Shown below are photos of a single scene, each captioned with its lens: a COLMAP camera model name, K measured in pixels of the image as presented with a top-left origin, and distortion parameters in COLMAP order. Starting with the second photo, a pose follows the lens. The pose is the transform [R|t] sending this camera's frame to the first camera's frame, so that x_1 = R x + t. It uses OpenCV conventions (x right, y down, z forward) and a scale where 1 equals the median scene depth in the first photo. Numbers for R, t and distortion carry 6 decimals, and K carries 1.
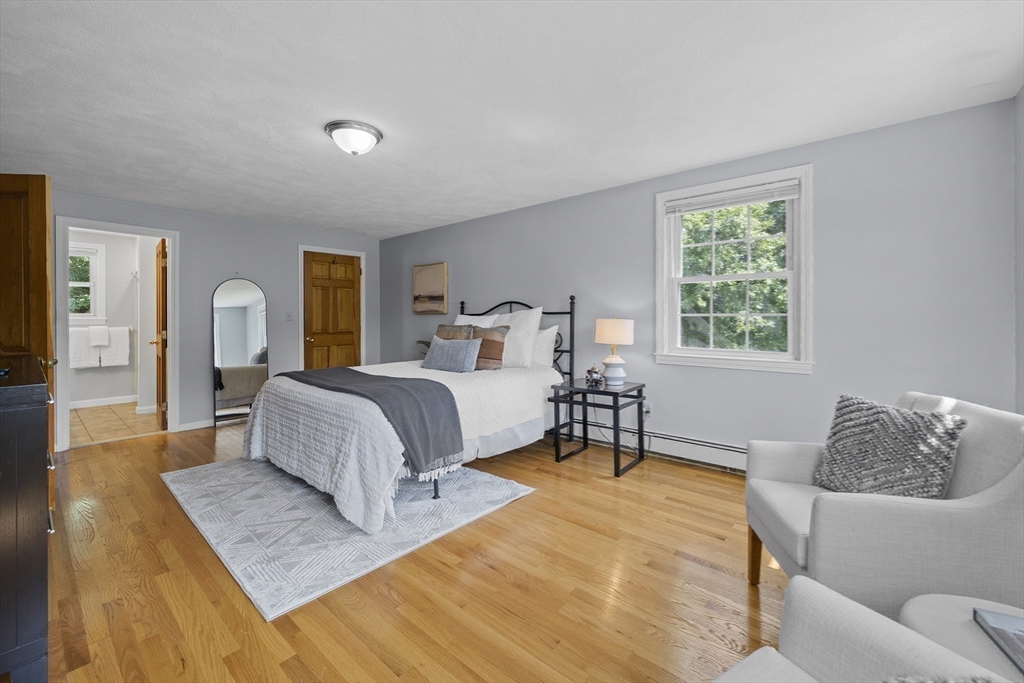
lens RADIAL K [[415.0, 0, 516.1], [0, 415.0, 321.0], [0, 0, 1]] dist [0.000217, -0.000321]
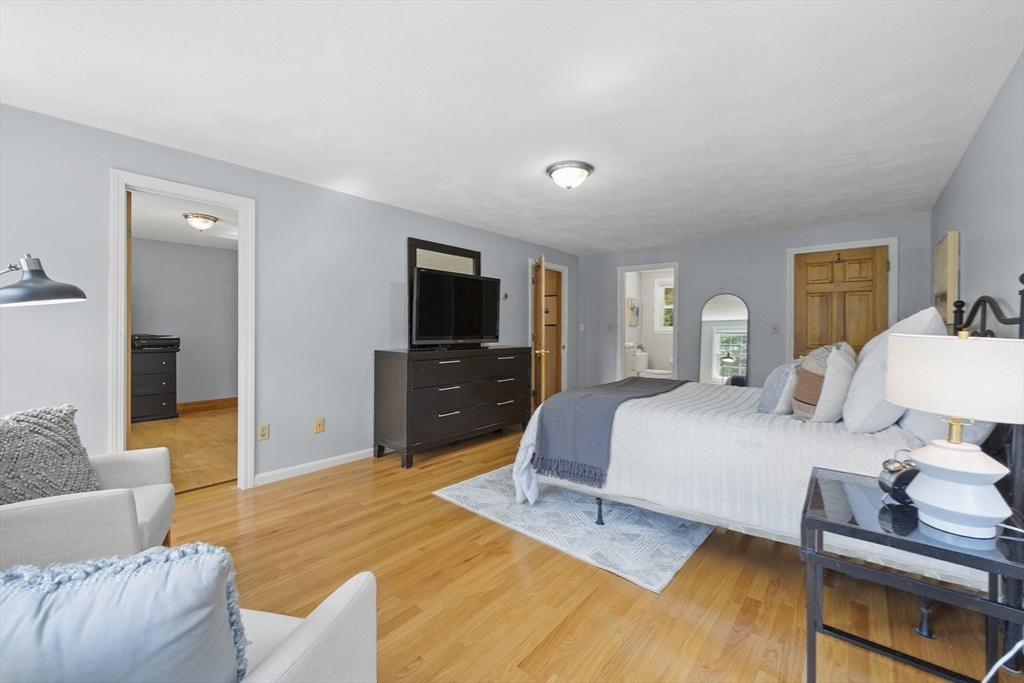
lens RADIAL K [[415.0, 0, 511.7], [0, 415.0, 326.2], [0, 0, 1]] dist [0.000217, -0.000321]
pose [[-0.004928, -0.002656, -0.999984, 0.448100], [-0.014209, 0.999896, -0.002586, -0.006946], [0.999887, 0.014196, -0.004965, 0.484523]]
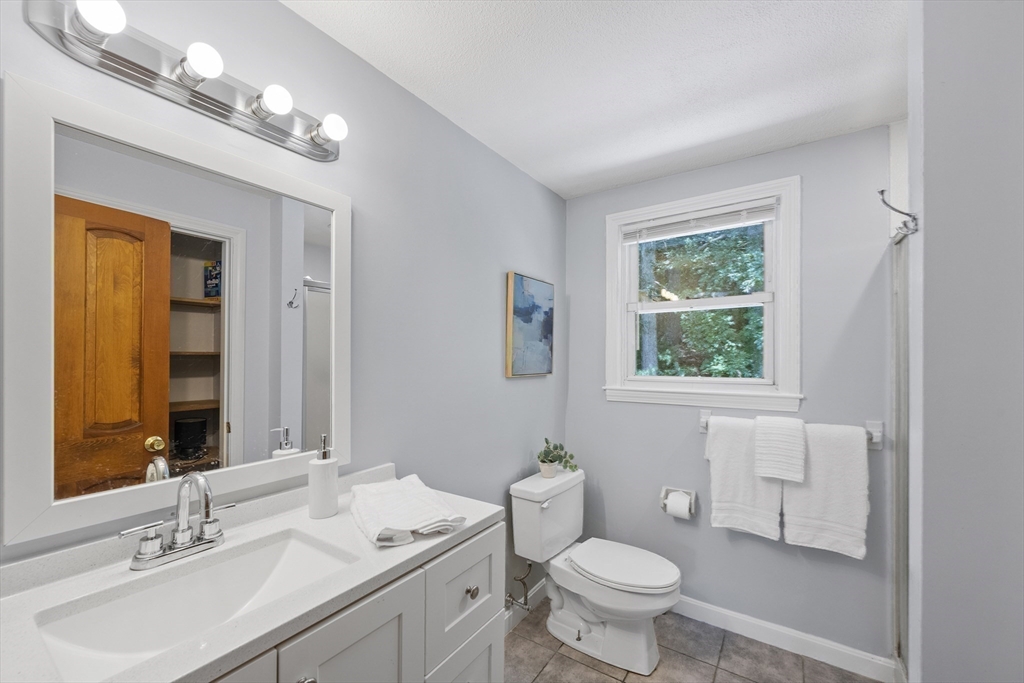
lens RADIAL K [[415.0, 0, 513.2], [0, 415.0, 350.8], [0, 0, 1]] dist [0.000217, -0.000321]
pose [[0.091922, -0.008906, -0.995726, -0.855000], [-0.007757, 0.999923, -0.009659, -0.045962], [0.995736, 0.008612, 0.091845, 0.933135]]
